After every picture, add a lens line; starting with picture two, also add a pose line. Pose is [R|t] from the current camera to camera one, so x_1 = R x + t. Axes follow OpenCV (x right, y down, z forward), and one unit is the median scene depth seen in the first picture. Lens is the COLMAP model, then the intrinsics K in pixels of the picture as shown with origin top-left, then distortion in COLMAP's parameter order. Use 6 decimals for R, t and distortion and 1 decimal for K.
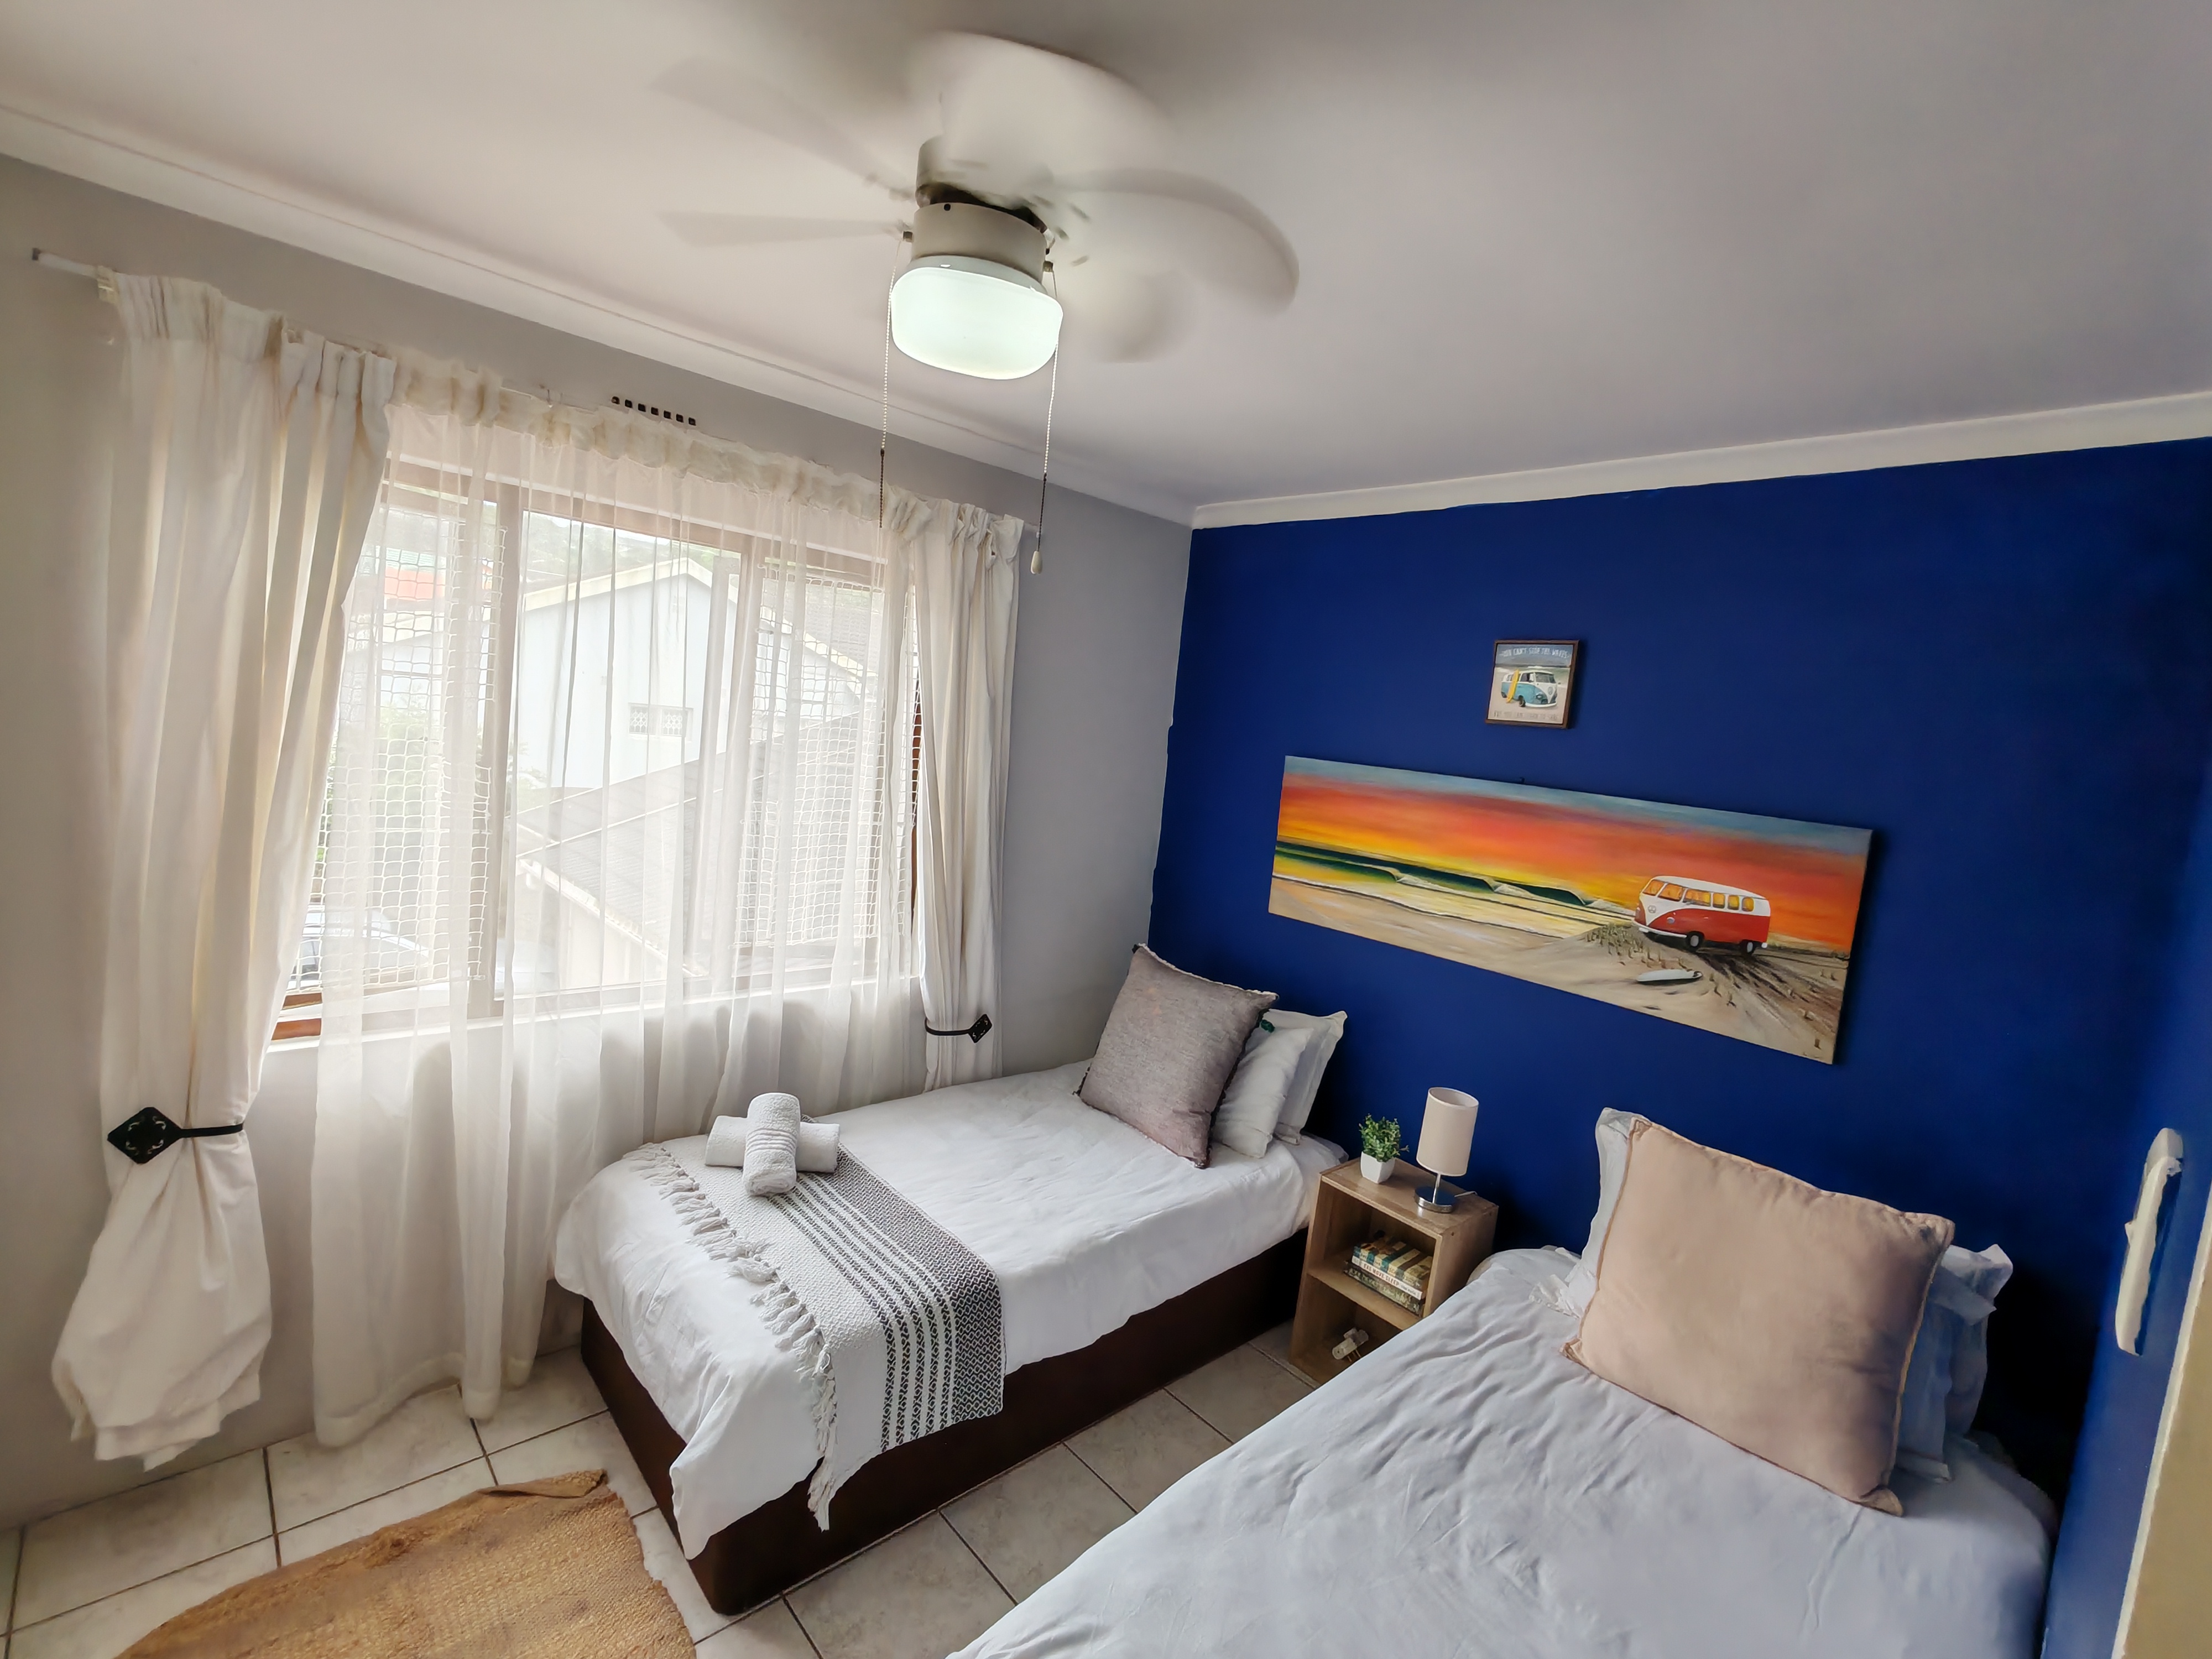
lens RADIAL K [[1001.4, 0, 1114.7], [0, 1001.4, 820.5], [0, 0, 1]] dist [-0.003024, 0.005261]
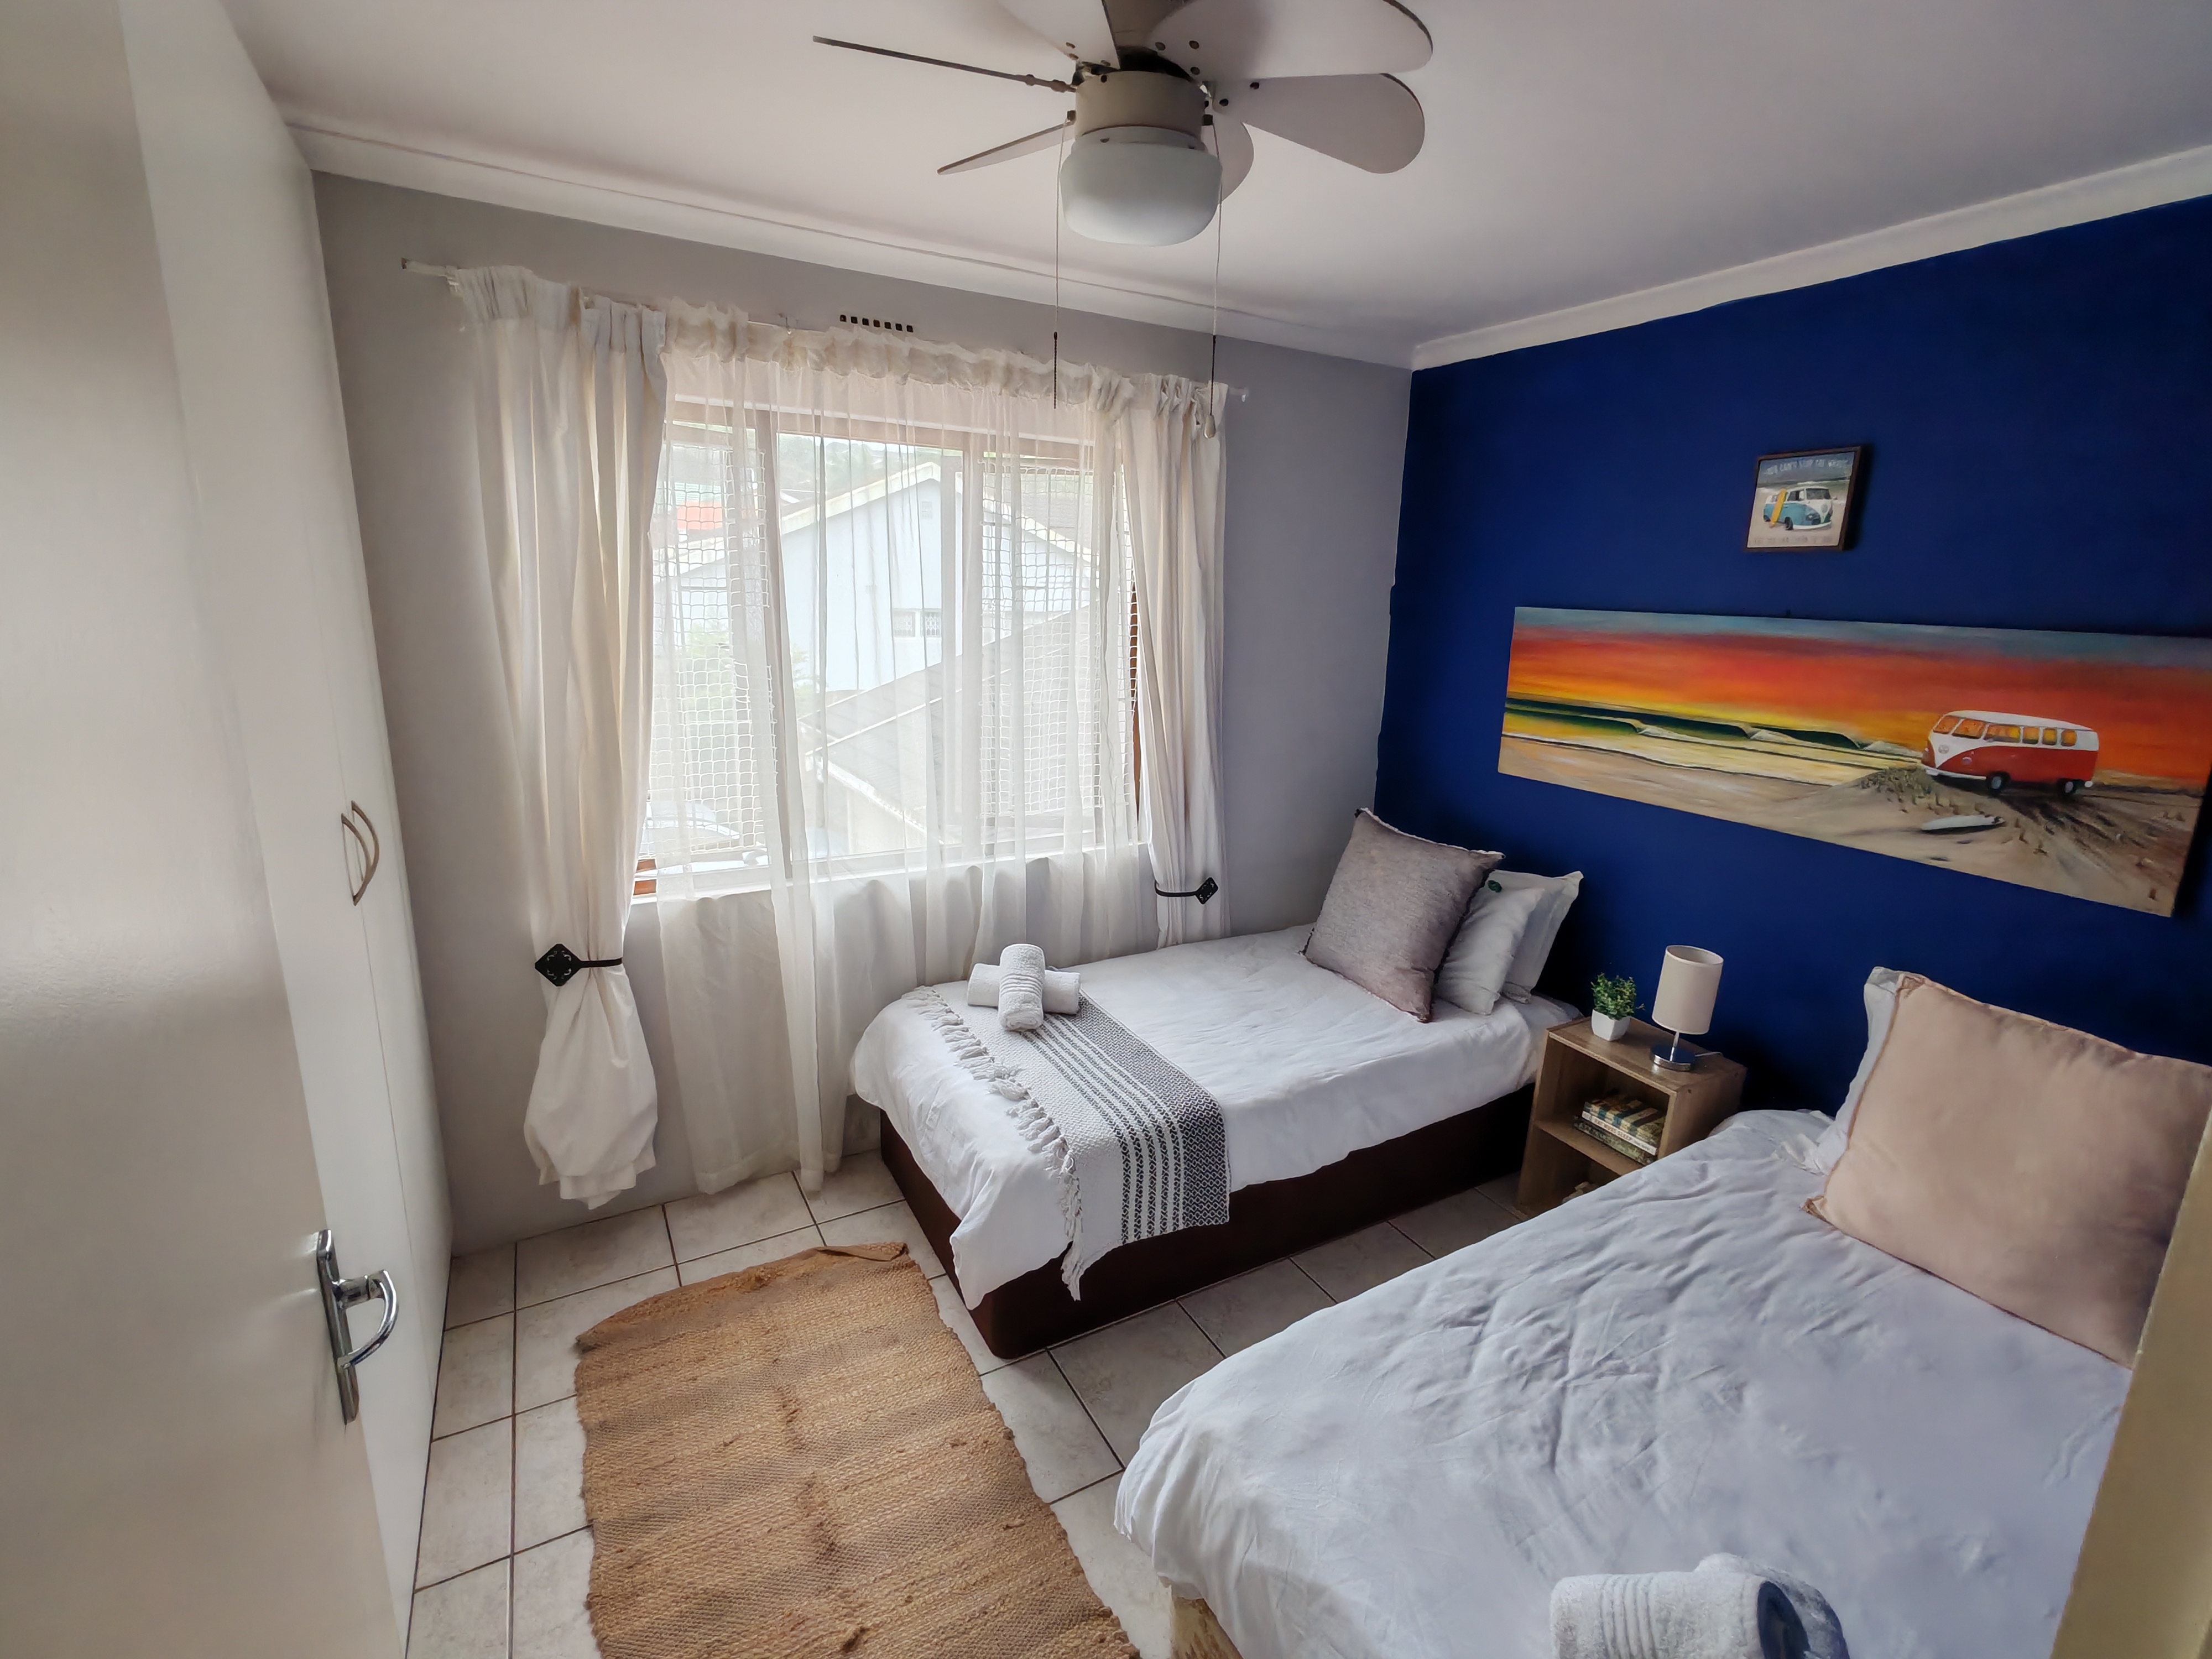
lens RADIAL K [[1001.4, 0, 1114.7], [0, 1001.4, 820.5], [0, 0, 1]] dist [-0.003024, 0.005261]
pose [[0.969495, -0.022231, -0.244099, 0.039742], [0.050530, 0.992614, 0.110291, 0.016451], [0.239844, -0.119261, 0.963458, -0.041171]]
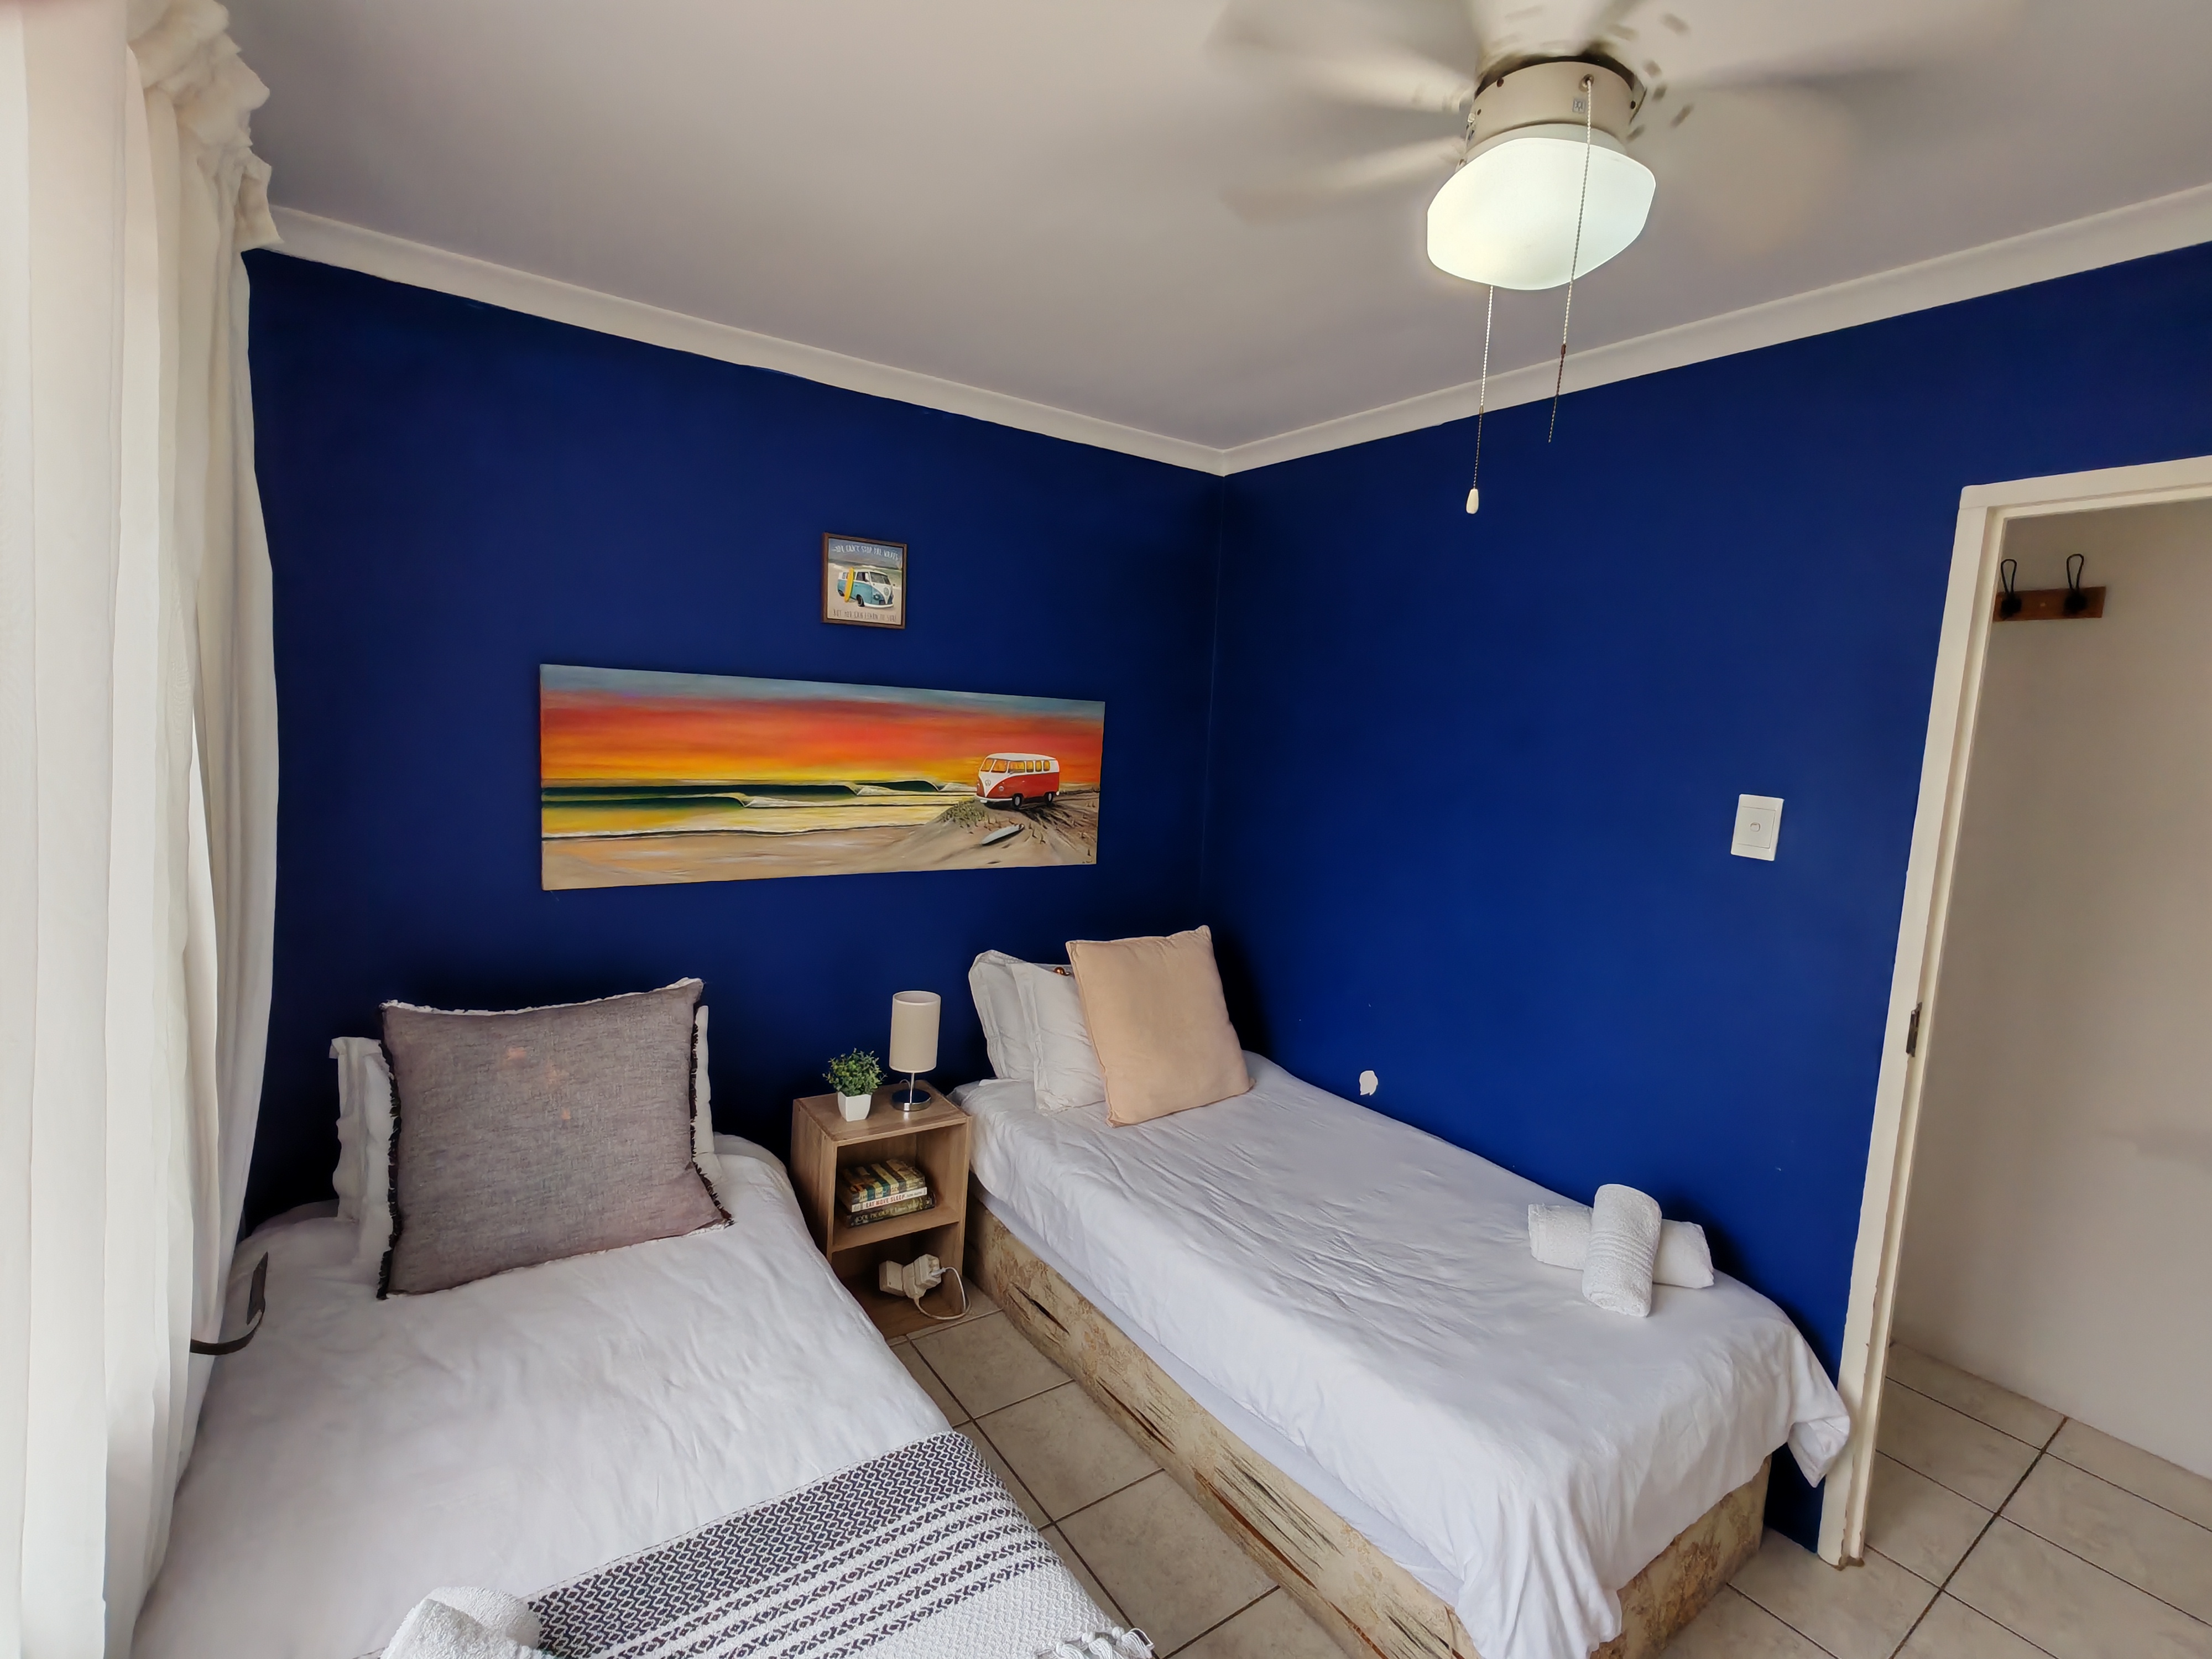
lens RADIAL K [[1000.7, 0, 1115.4], [0, 1000.7, 820.0], [0, 0, 1]] dist [-0.001504, 0.001508]
pose [[0.142419, -0.201436, 0.969093, -0.623978], [0.060302, 0.979020, 0.194637, -0.093588], [-0.987968, 0.030718, 0.151577, 0.676033]]
